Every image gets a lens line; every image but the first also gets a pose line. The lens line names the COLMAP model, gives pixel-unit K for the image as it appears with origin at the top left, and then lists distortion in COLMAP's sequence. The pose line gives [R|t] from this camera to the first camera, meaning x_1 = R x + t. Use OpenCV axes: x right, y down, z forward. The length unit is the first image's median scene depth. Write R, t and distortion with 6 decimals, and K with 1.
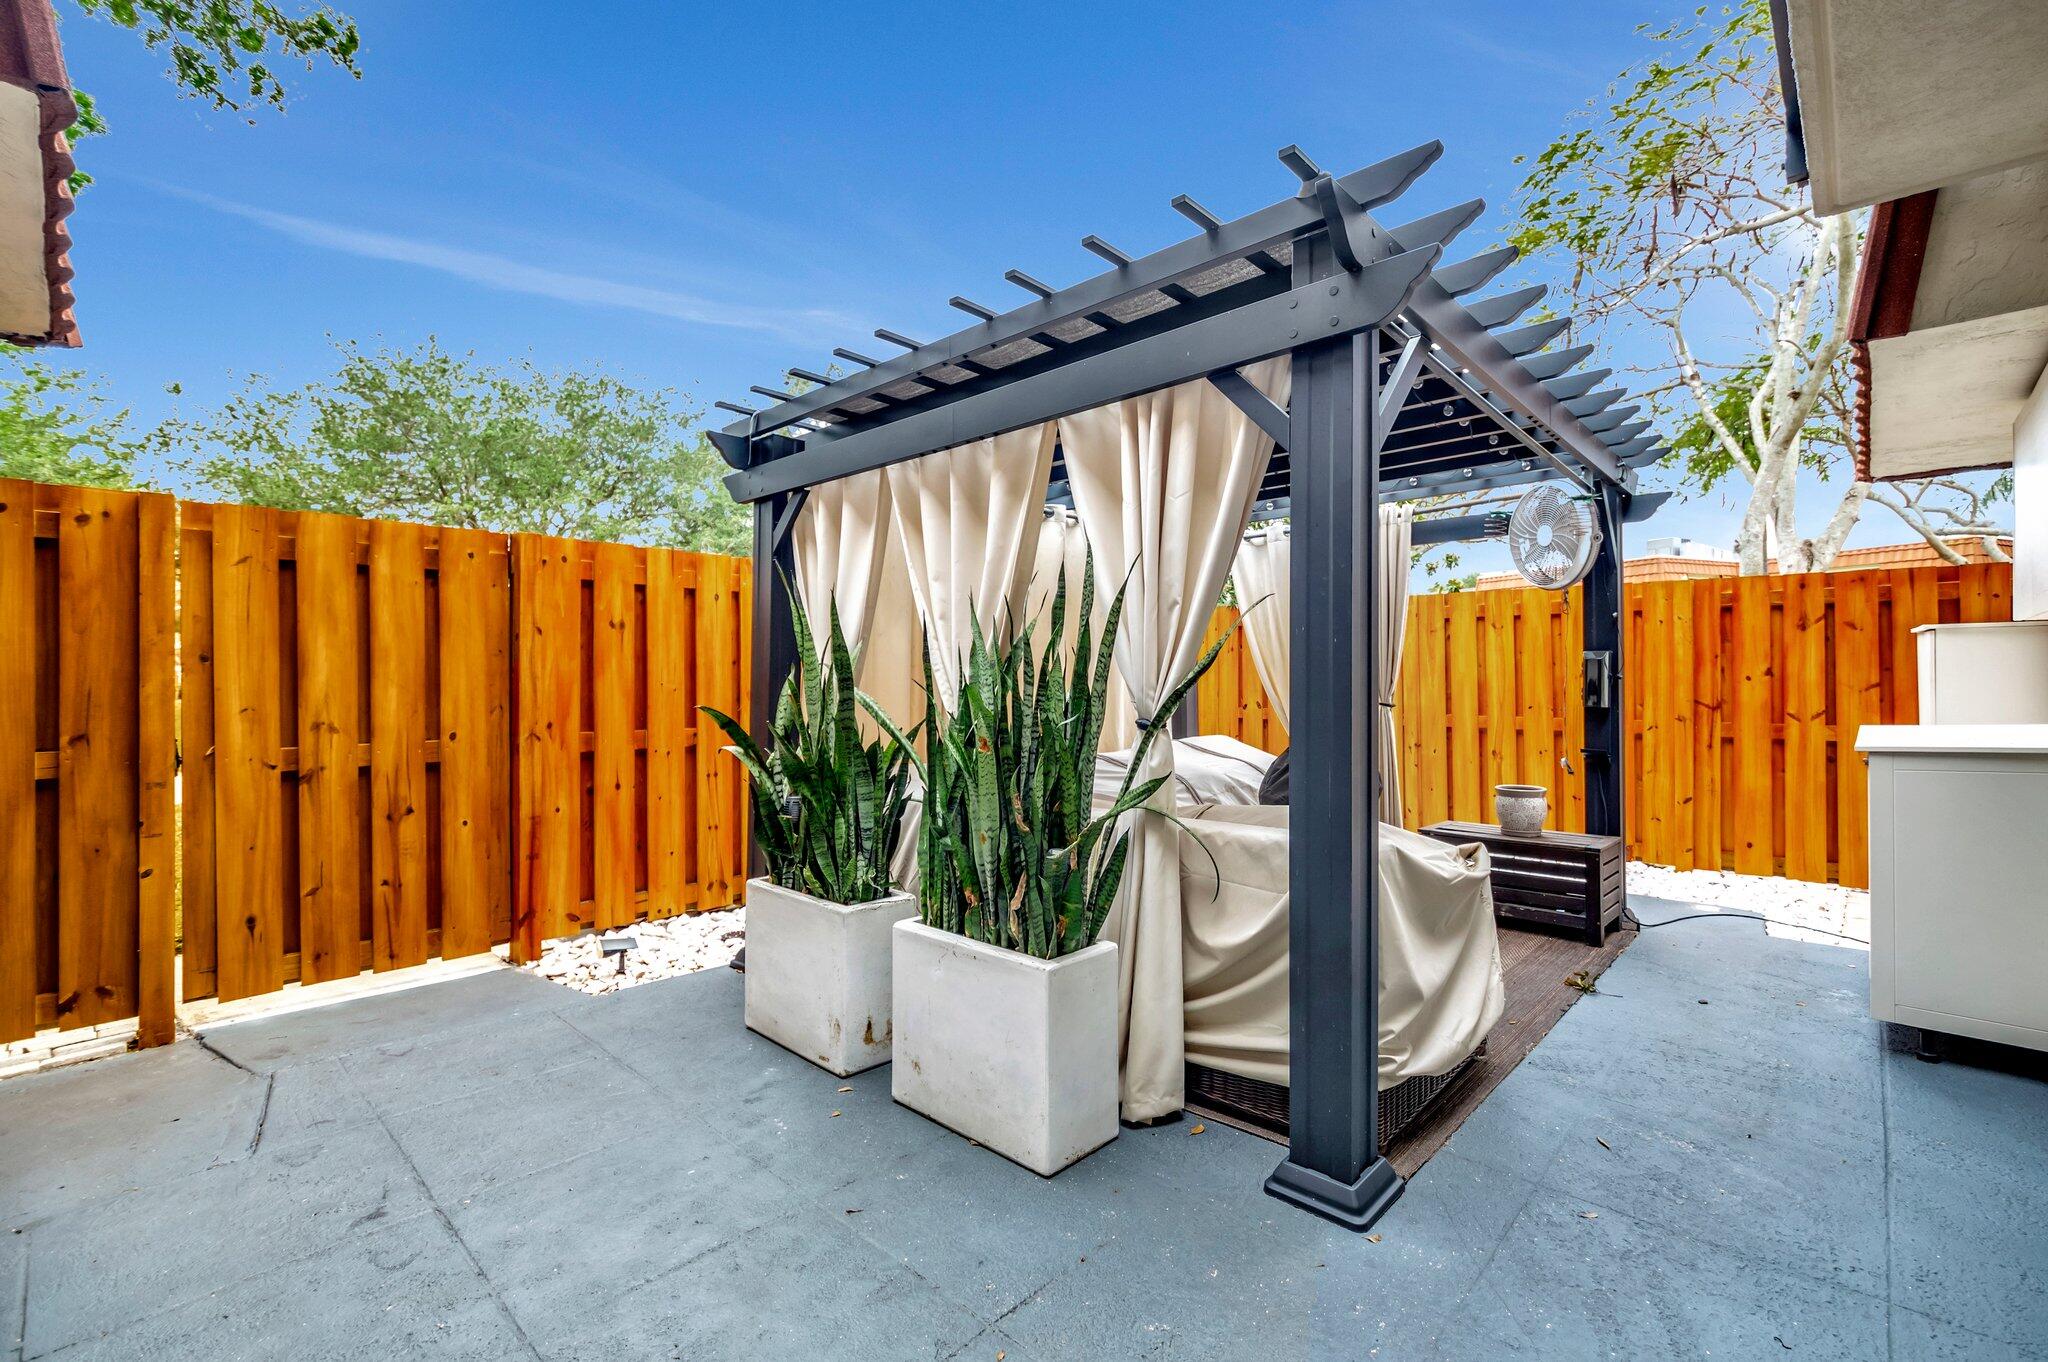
lens RADIAL K [[892.1, 0, 1029.1], [0, 892.1, 683.3], [0, 0, 1]] dist [-0.004474, -0.000258]
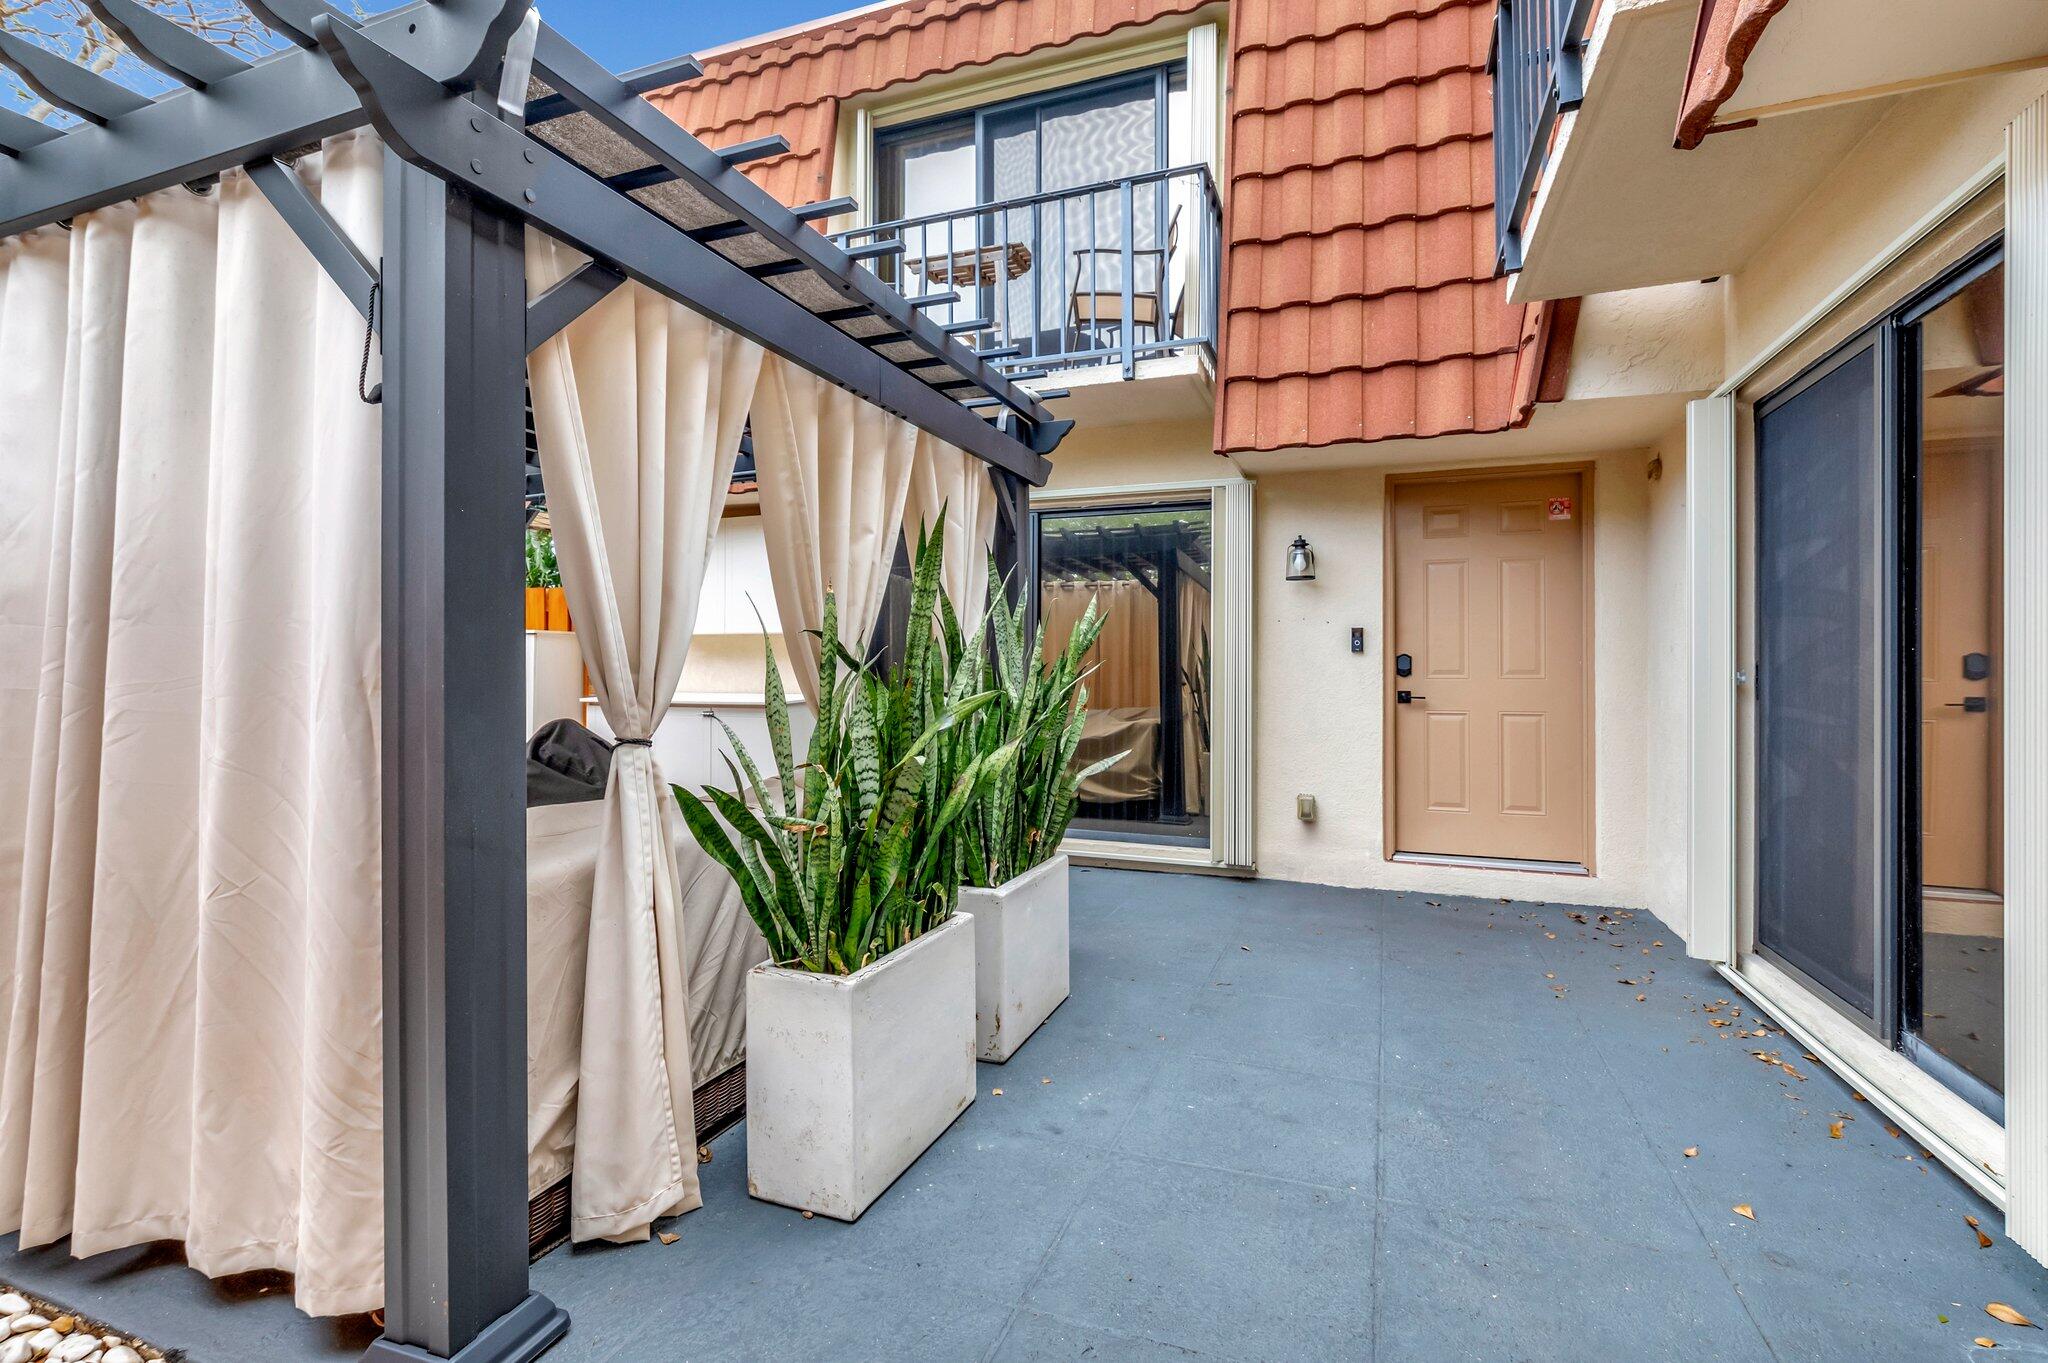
lens RADIAL K [[892.1, 0, 1034.3], [0, 892.1, 671.2], [0, 0, 1]] dist [-0.004474, -0.000258]
pose [[-0.373992, -0.000524, 0.927432, -1.096256], [-0.011759, 0.999922, -0.004177, 0.015286], [-0.927357, -0.012468, -0.373969, 1.322507]]
